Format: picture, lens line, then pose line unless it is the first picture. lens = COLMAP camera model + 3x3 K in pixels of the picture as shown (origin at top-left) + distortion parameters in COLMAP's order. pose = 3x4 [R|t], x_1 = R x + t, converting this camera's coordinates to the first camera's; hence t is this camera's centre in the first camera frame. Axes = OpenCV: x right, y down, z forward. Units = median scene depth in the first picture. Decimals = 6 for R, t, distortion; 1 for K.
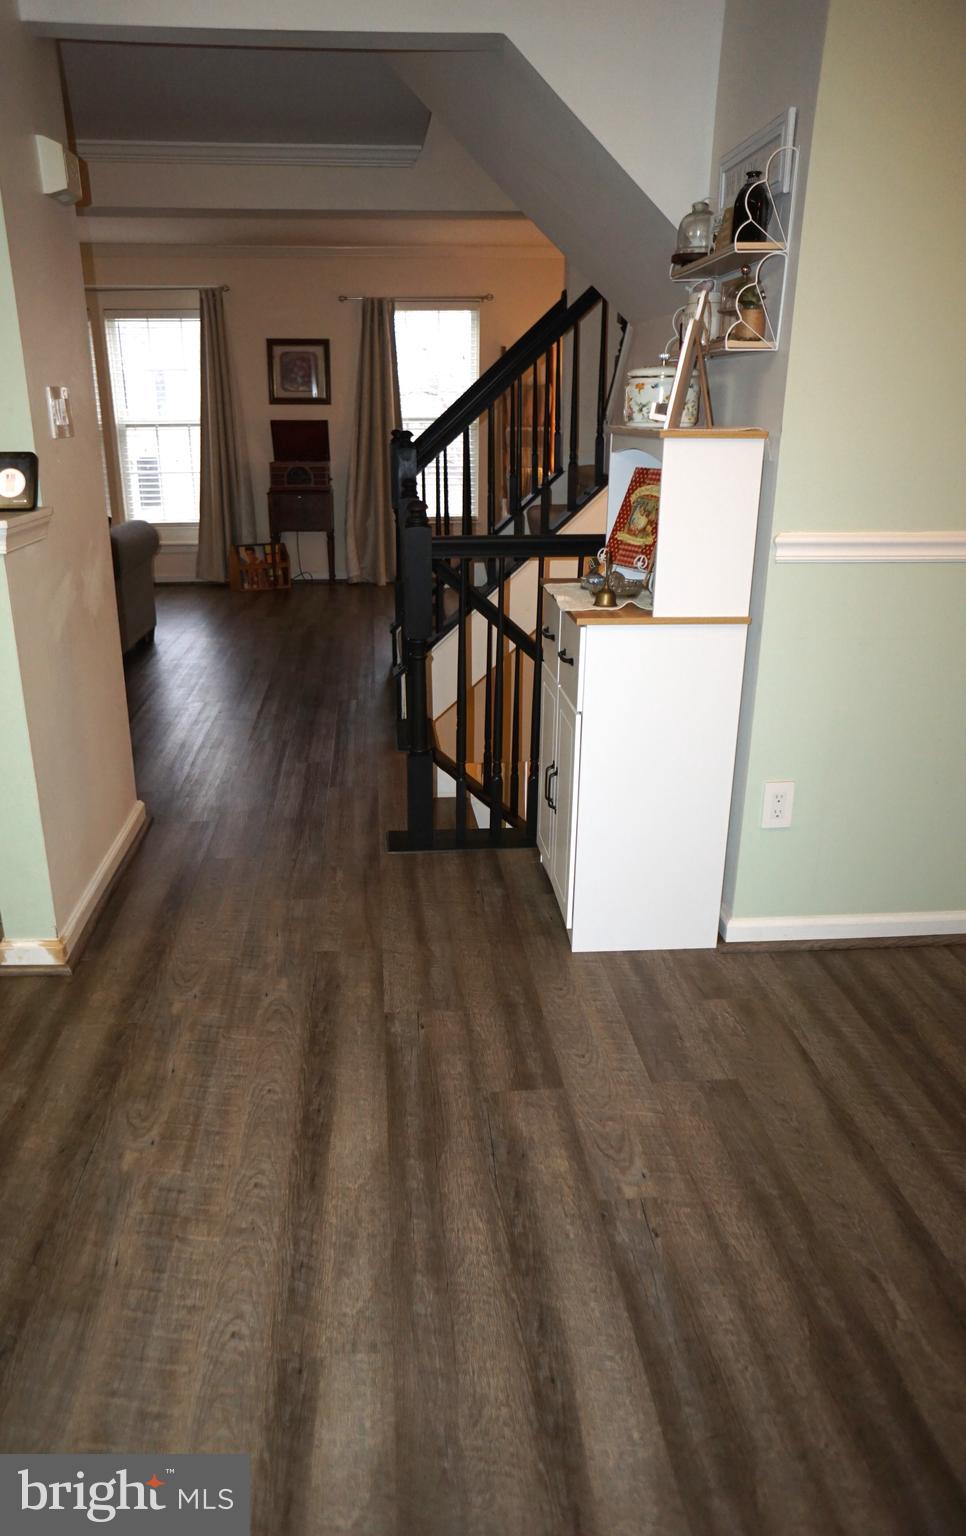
lens RADIAL K [[1039.6, 0, 444.3], [0, 1039.6, 785.7], [0, 0, 1]] dist [-0.031701, 0.019375]
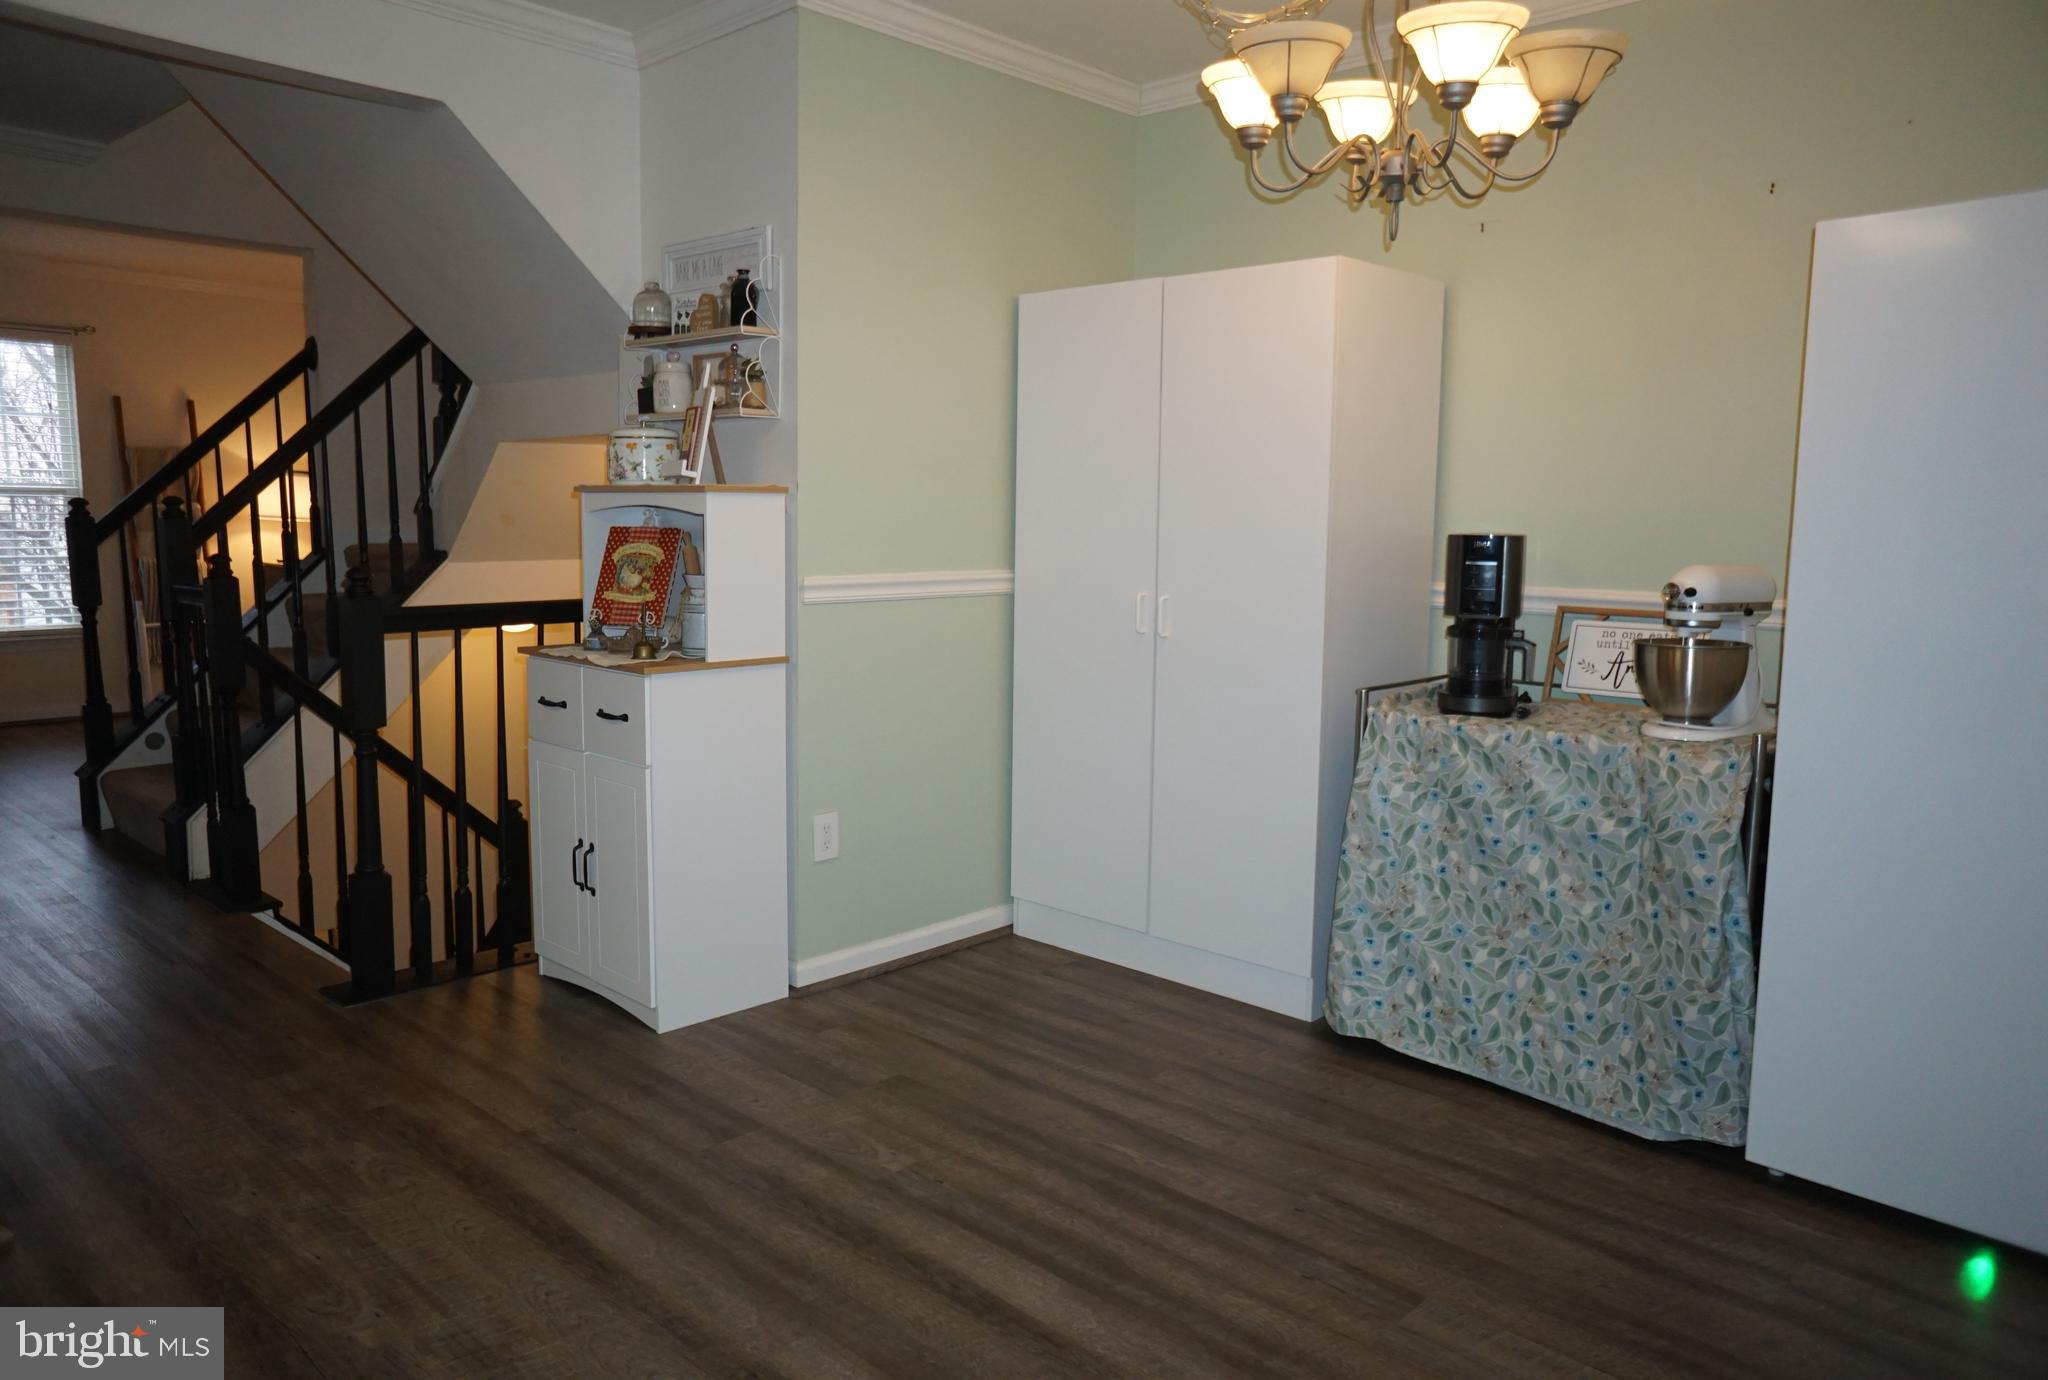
lens RADIAL K [[1399.8, 0, 984.7], [0, 1399.8, 675.5], [0, 0, 1]] dist [-0.027651, 0.030285]
pose [[0.745791, -0.070936, 0.662393, -0.500994], [0.214115, 0.967081, -0.137508, 0.095231], [-0.630834, 0.244380, 0.736429, -0.172722]]
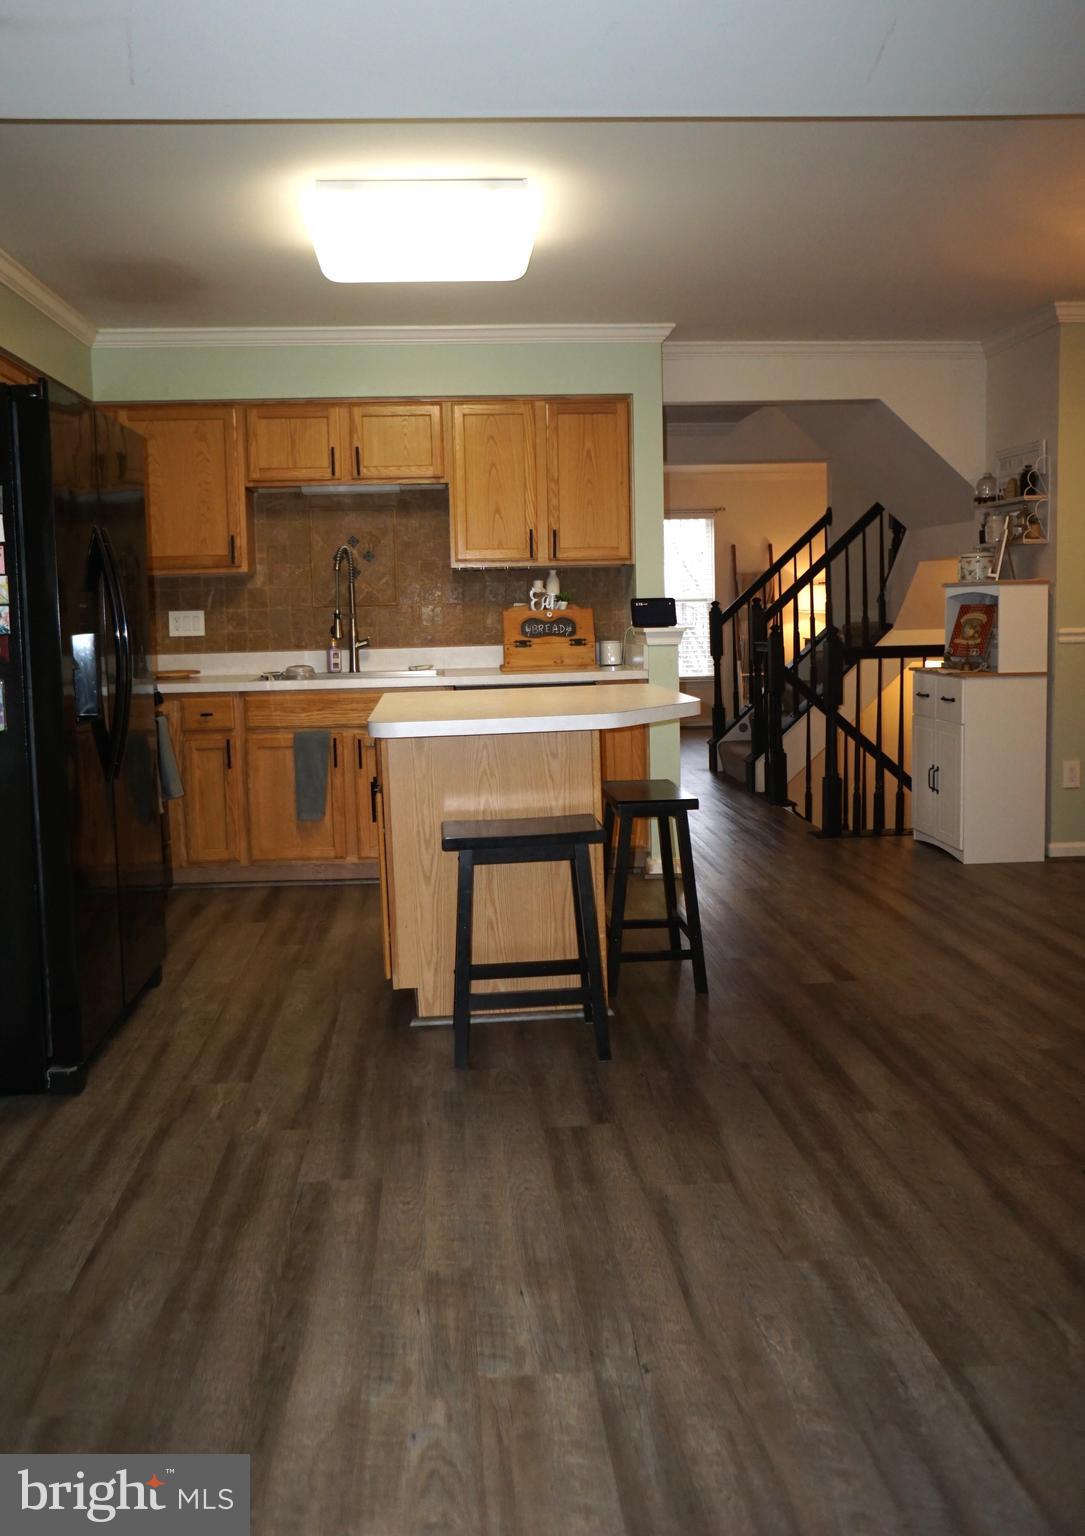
lens RADIAL K [[1140.5, 0, 506.6], [0, 1140.5, 709.6], [0, 0, 1]] dist [-0.026701, 0.005785]
pose [[0.999518, -0.024482, -0.019090, -0.677700], [0.018804, 0.966700, -0.255221, 0.427036], [0.024702, 0.254739, 0.966694, -1.055385]]
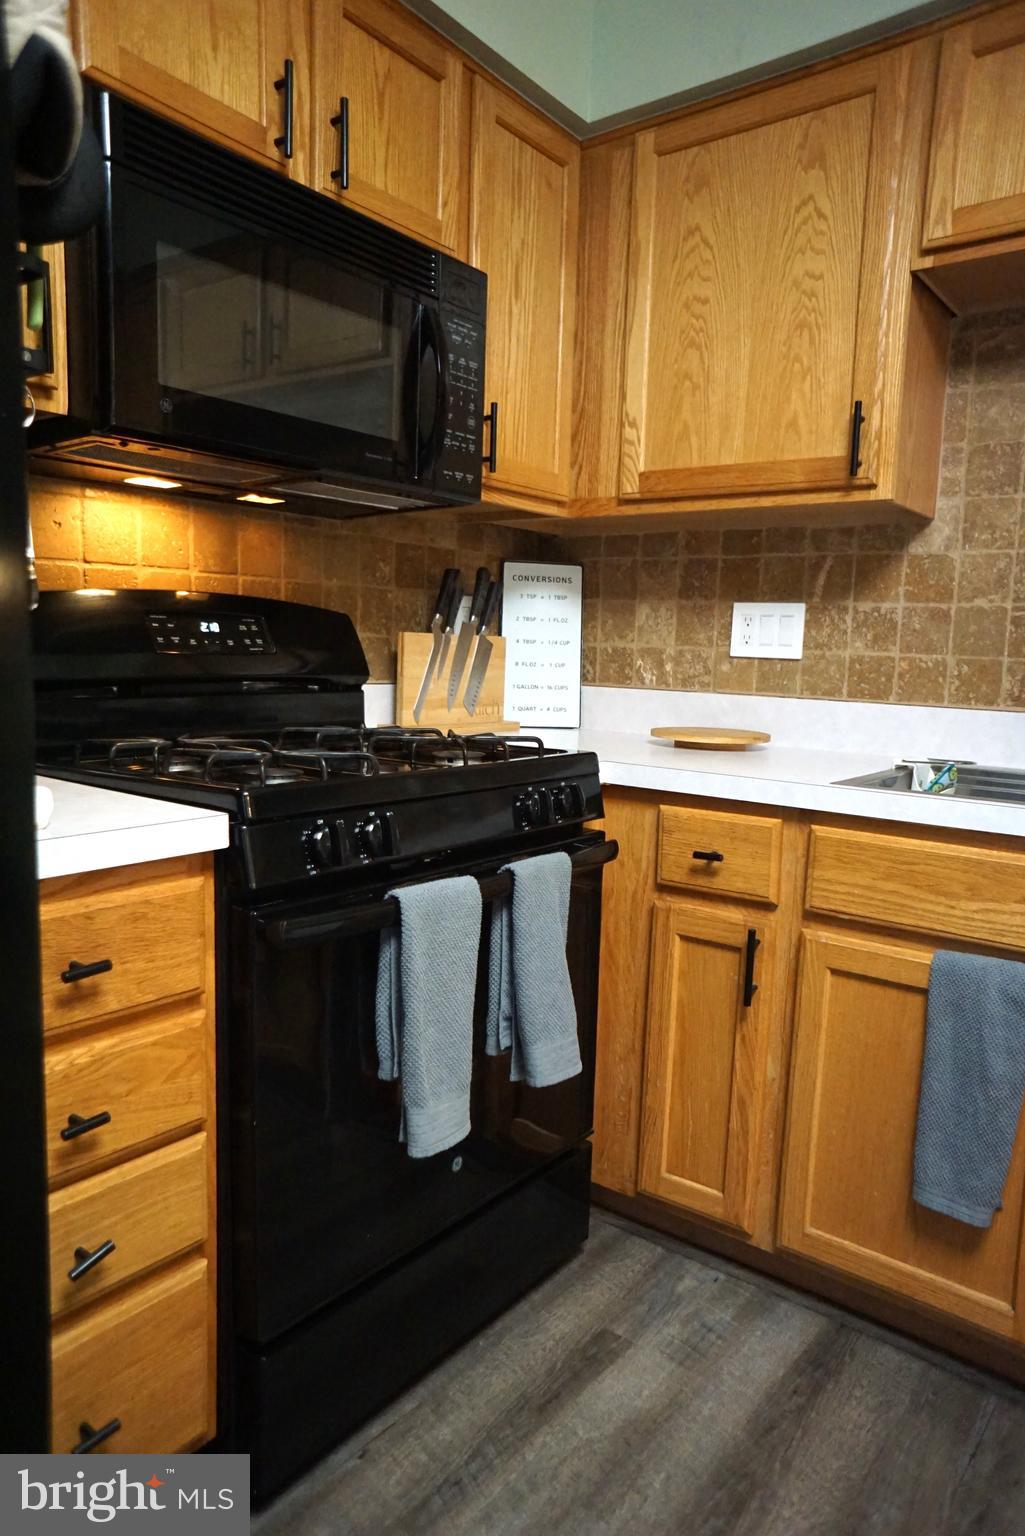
lens RADIAL K [[1044.6, 0, 507.0], [0, 1044.6, 789.0], [0, 0, 1]] dist [-0.037414, 0.036885]
pose [[0.741708, 0.113858, -0.660989, -0.883616], [-0.255519, 0.959138, -0.121507, -0.017171], [0.620145, 0.259018, 0.740493, 0.271523]]
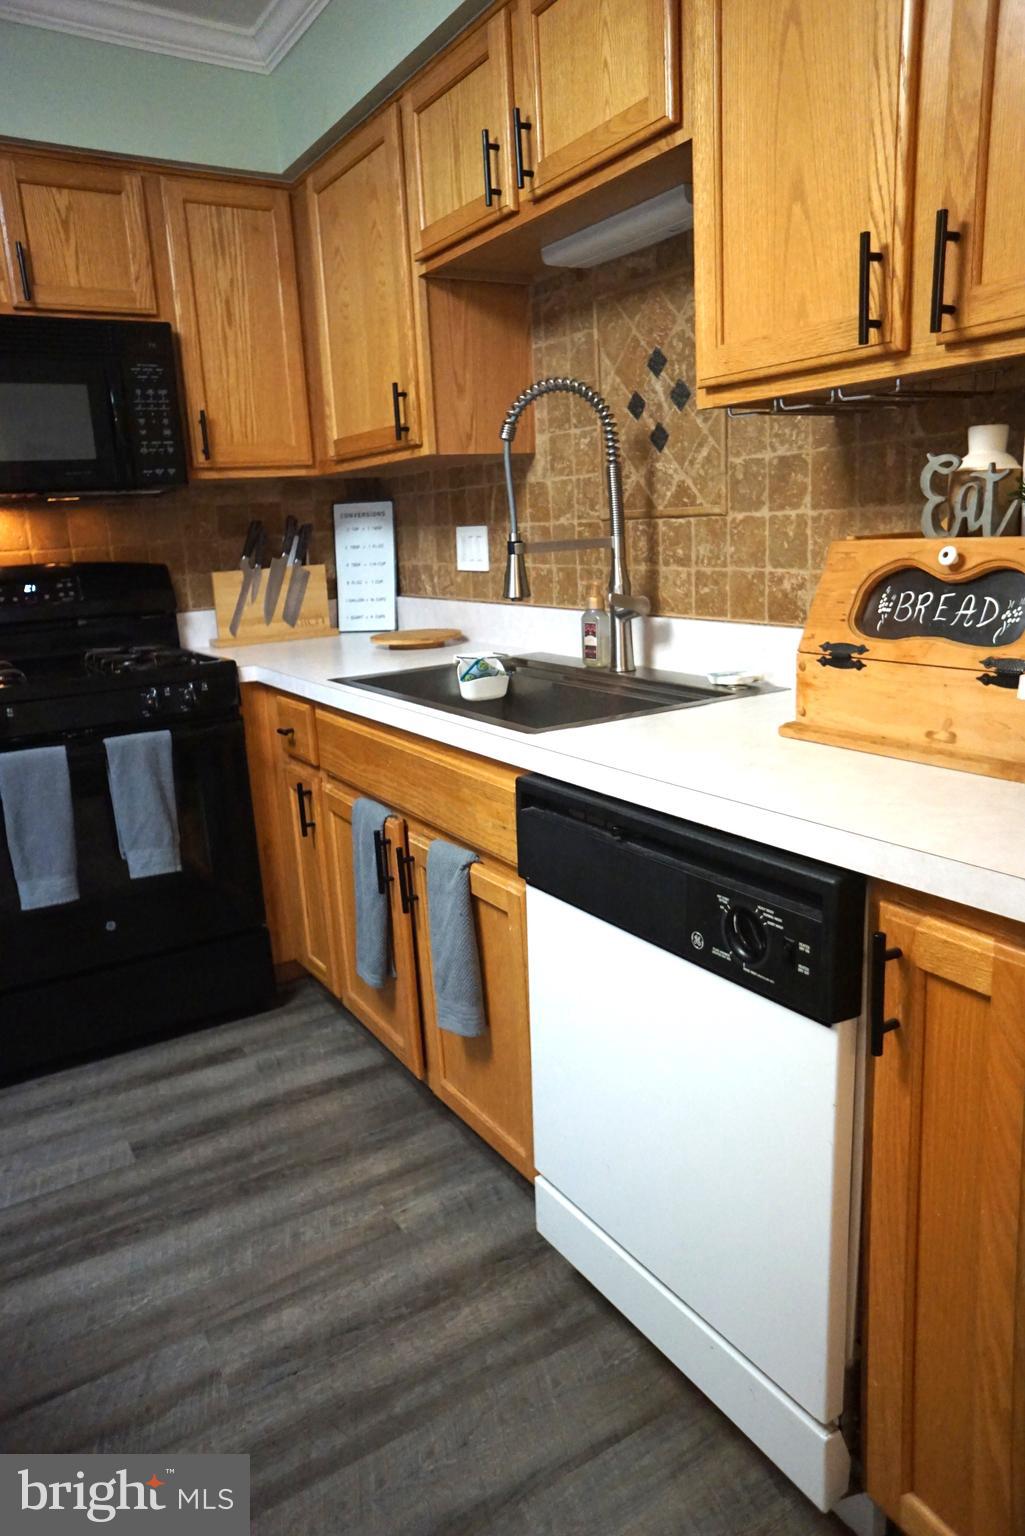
lens RADIAL K [[1044.6, 0, 519.3], [0, 1044.6, 758.7], [0, 0, 1]] dist [-0.037414, 0.036885]
pose [[0.457459, 0.173280, -0.872185, -0.240939], [-0.249330, 0.966480, 0.061241, -0.191353], [0.853561, 0.189446, 0.485328, 0.608416]]
